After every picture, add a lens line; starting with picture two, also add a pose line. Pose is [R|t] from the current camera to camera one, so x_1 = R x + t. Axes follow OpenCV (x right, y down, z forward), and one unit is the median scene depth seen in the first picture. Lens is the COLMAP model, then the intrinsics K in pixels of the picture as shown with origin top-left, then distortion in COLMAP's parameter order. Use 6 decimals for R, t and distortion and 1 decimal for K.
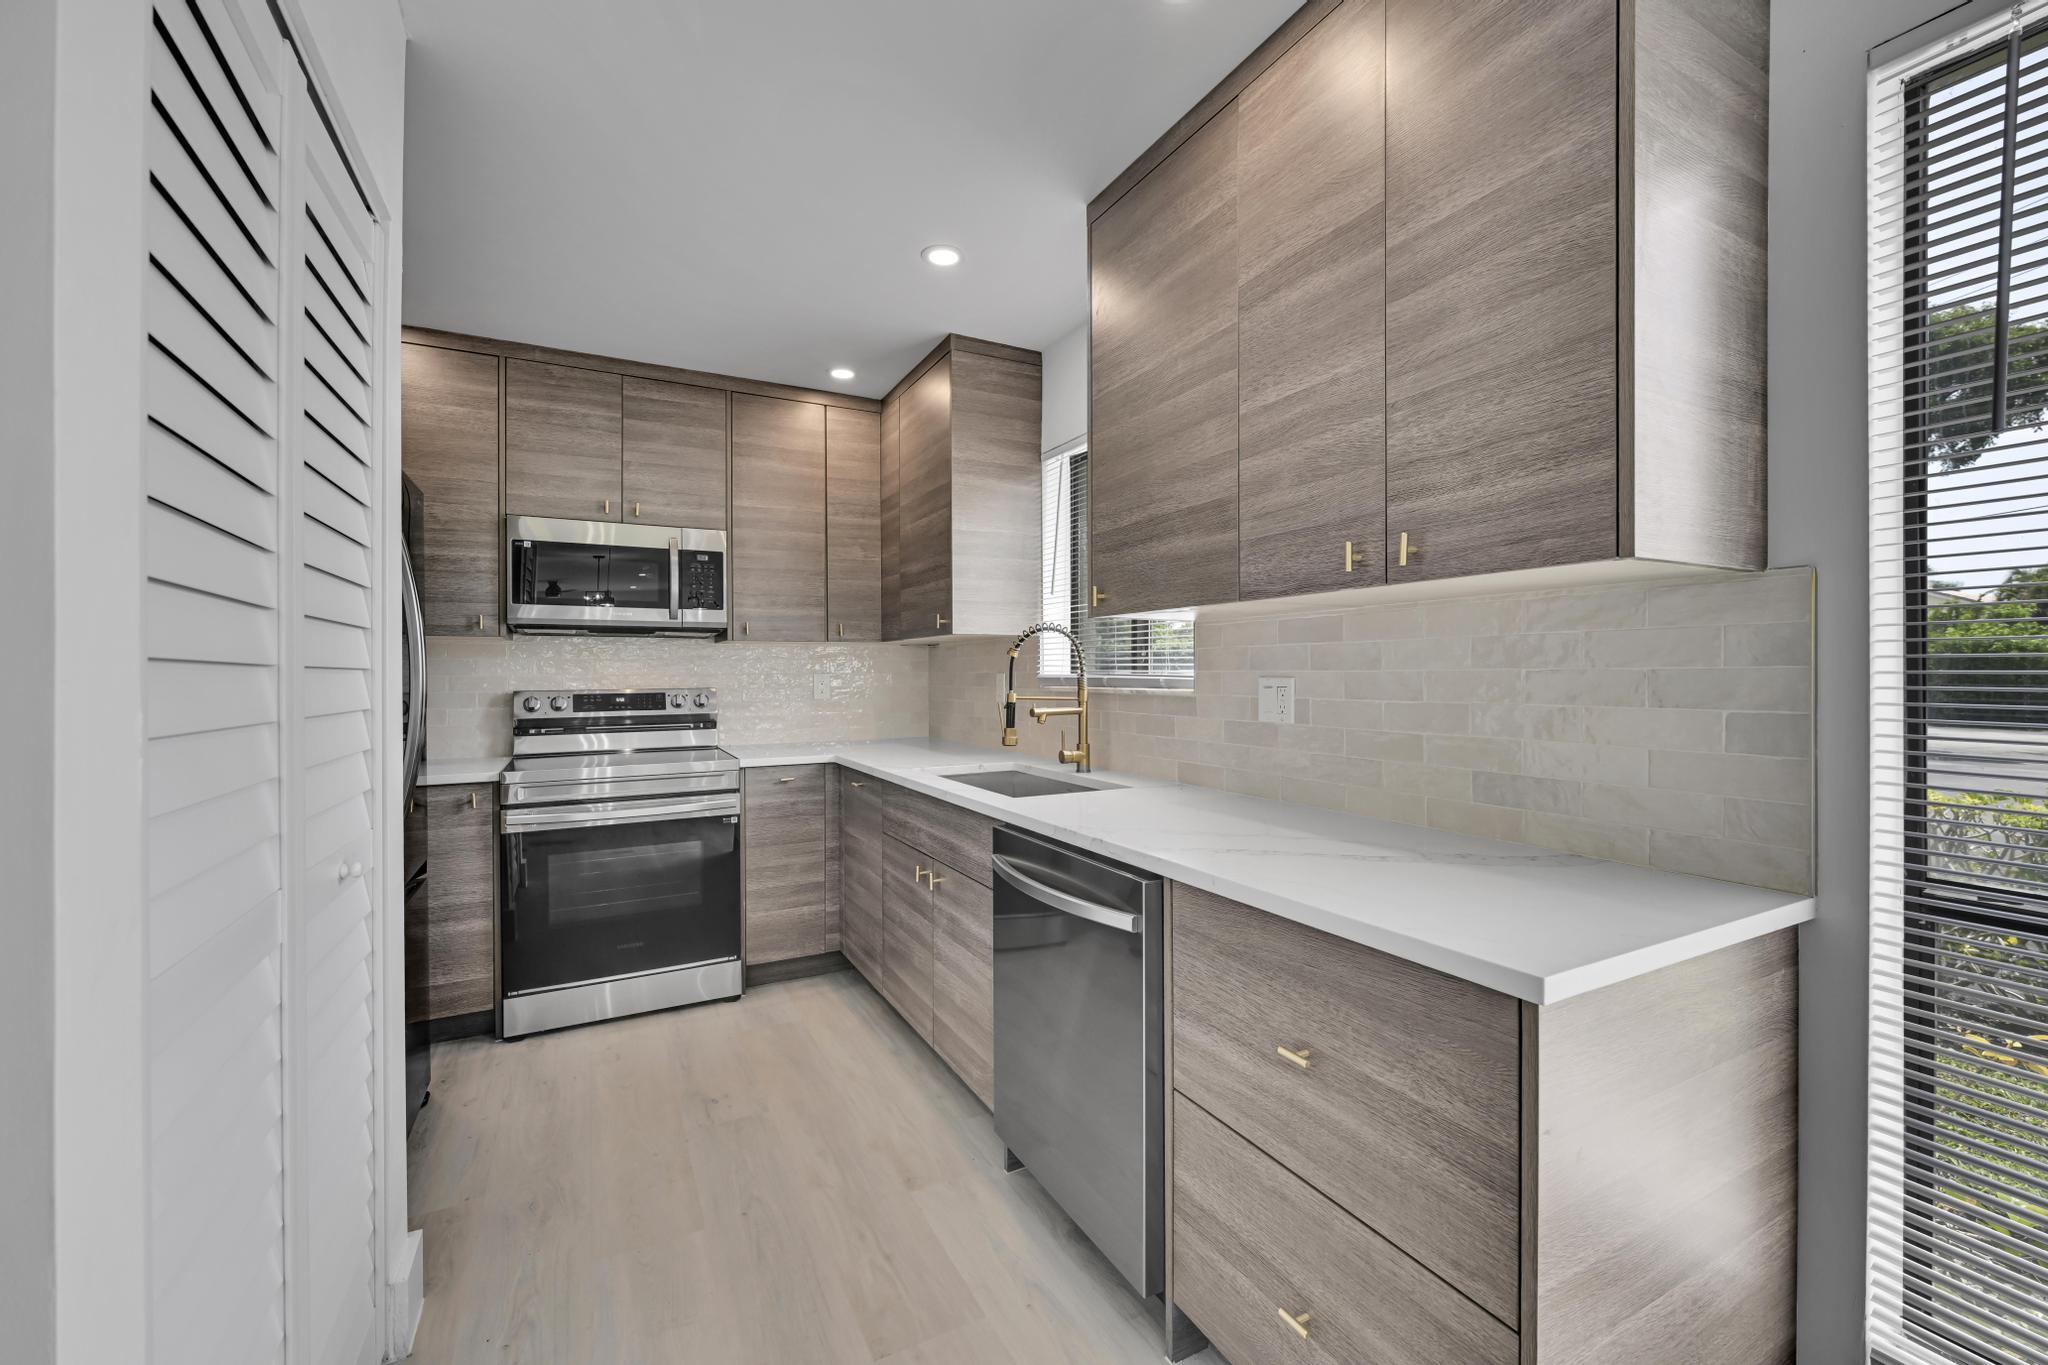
lens RADIAL K [[824.9, 0, 1039.5], [0, 824.9, 682.0], [0, 0, 1]] dist [0.000405, 0.000026]
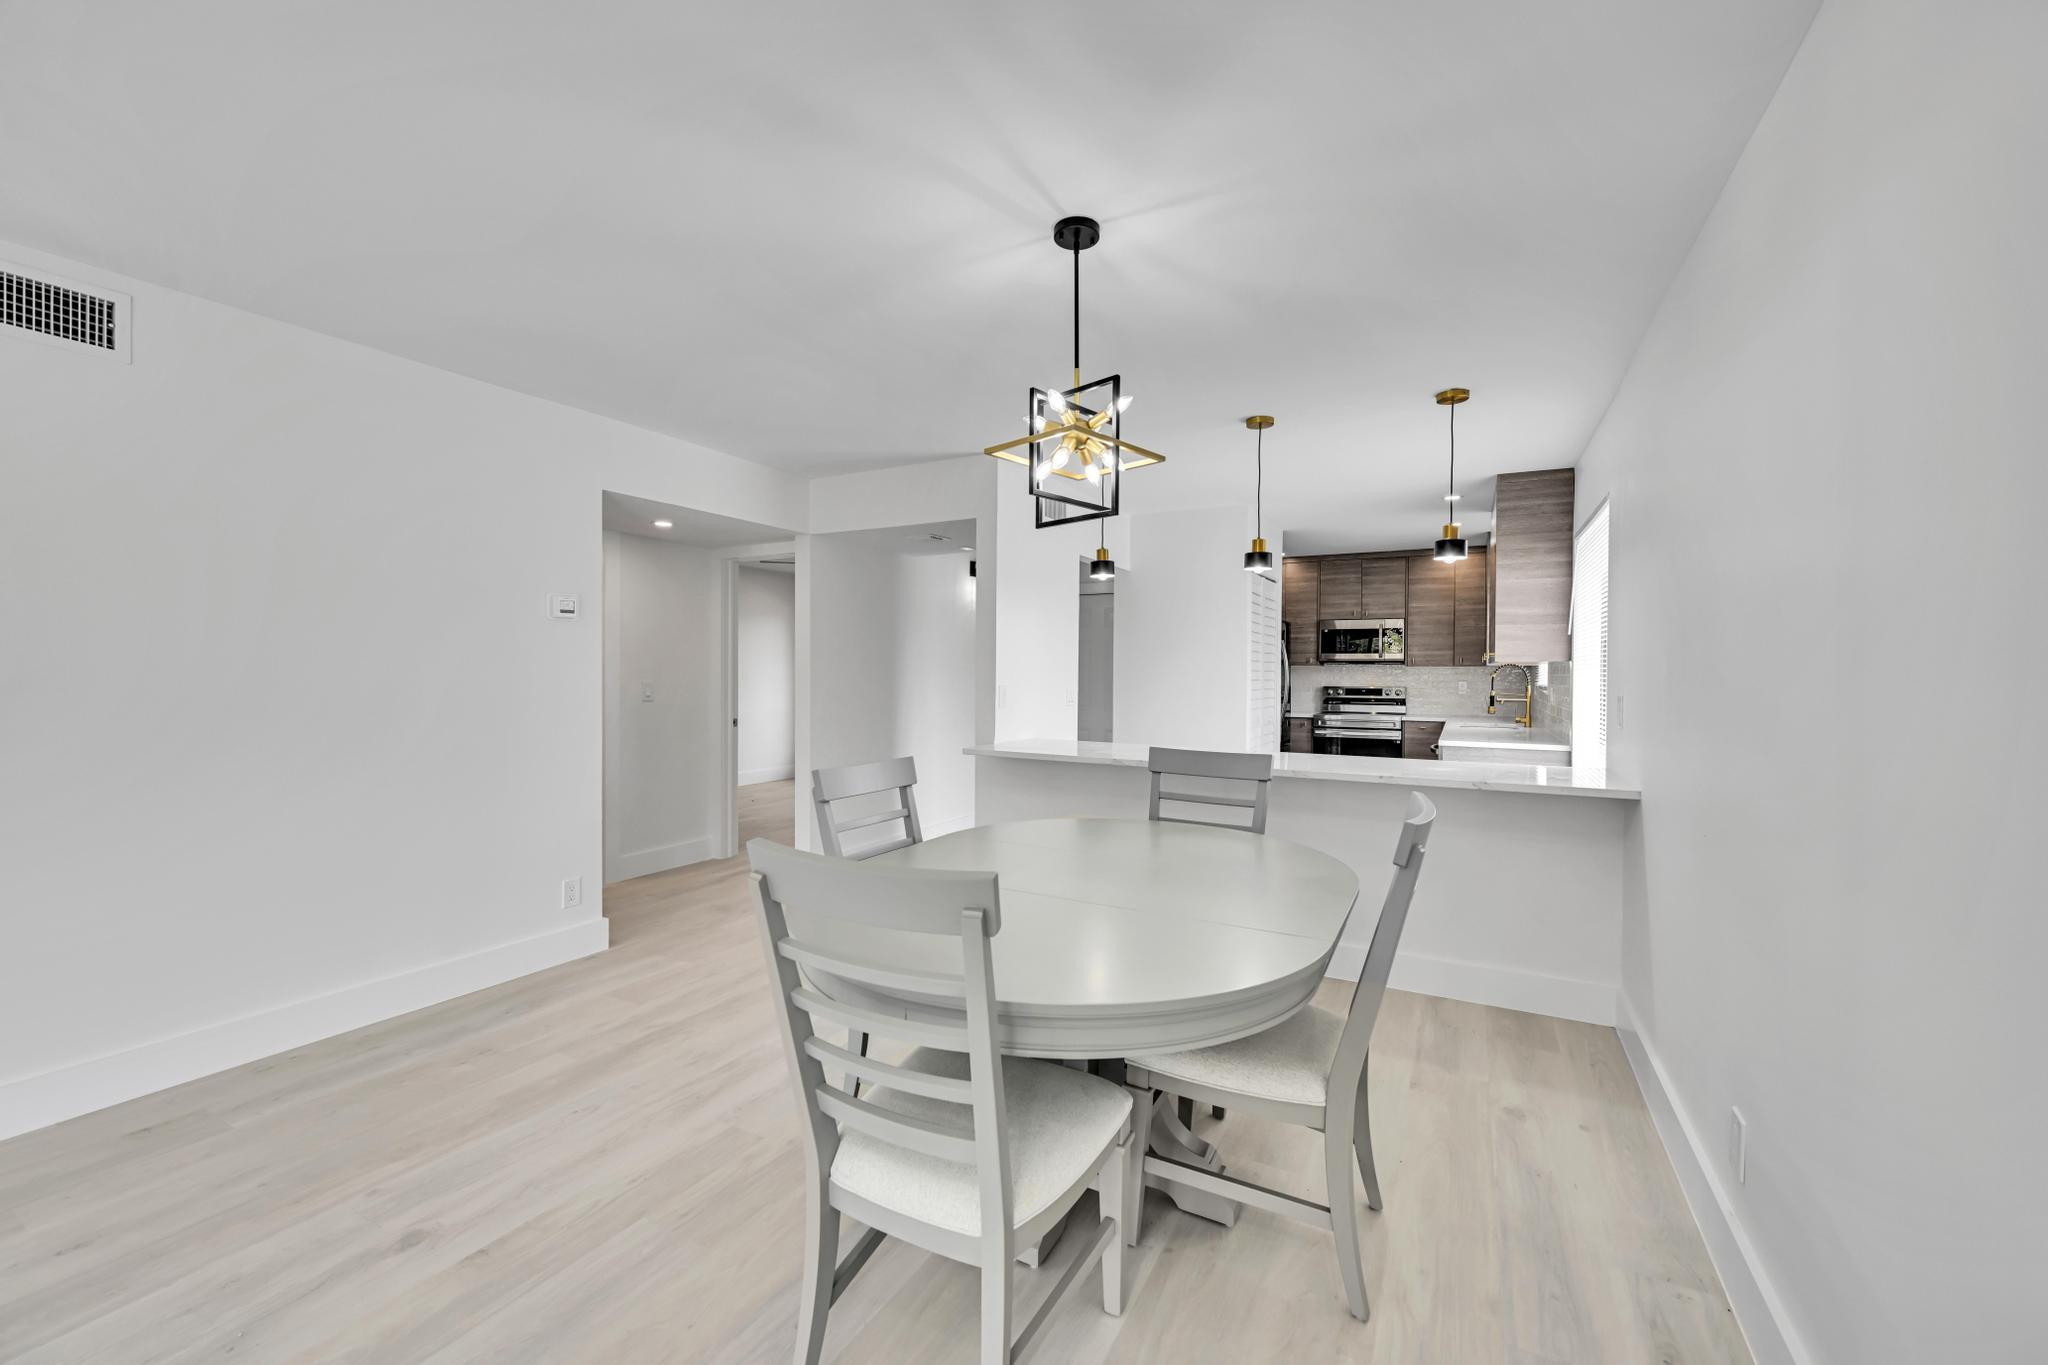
lens RADIAL K [[813.1, 0, 1014.7], [0, 813.1, 680.8], [0, 0, 1]] dist [0.000206, 0.000128]
pose [[0.540007, 0.017852, -0.841471, 1.008070], [-0.017618, 0.999796, 0.009905, -0.014633], [0.841476, 0.009476, 0.540211, -1.211822]]
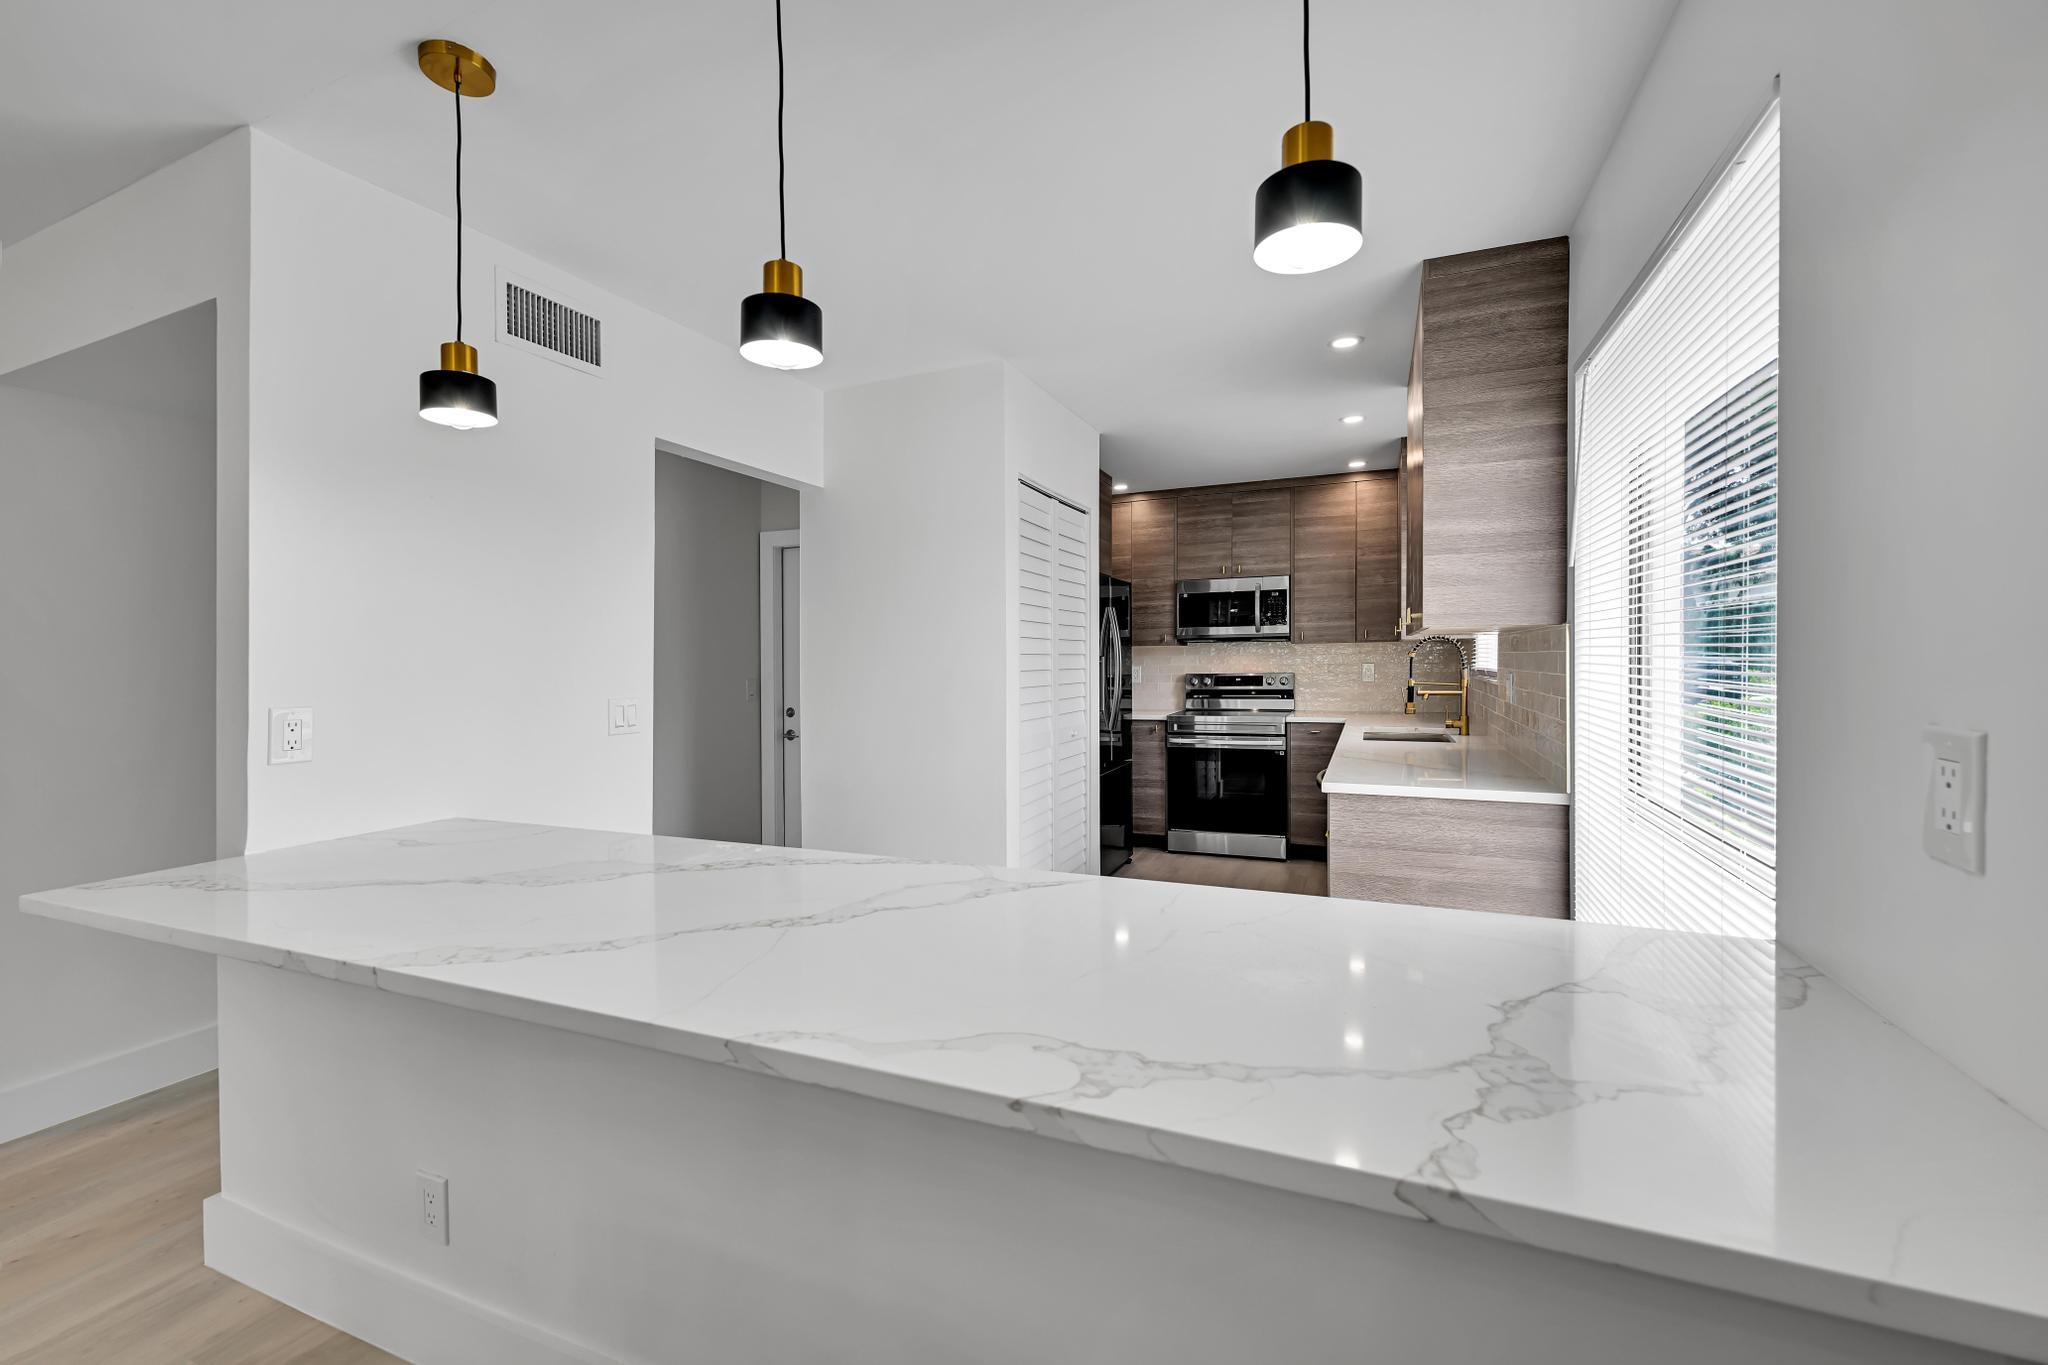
lens RADIAL K [[826.7, 0, 1047.2], [0, 826.7, 688.3], [0, 0, 1]] dist [-0.000916, -0.000042]
pose [[0.643843, 0.024868, -0.764753, 0.594117], [0.001199, 0.999438, 0.033509, -0.019804], [0.765157, -0.022491, 0.643451, -0.431518]]
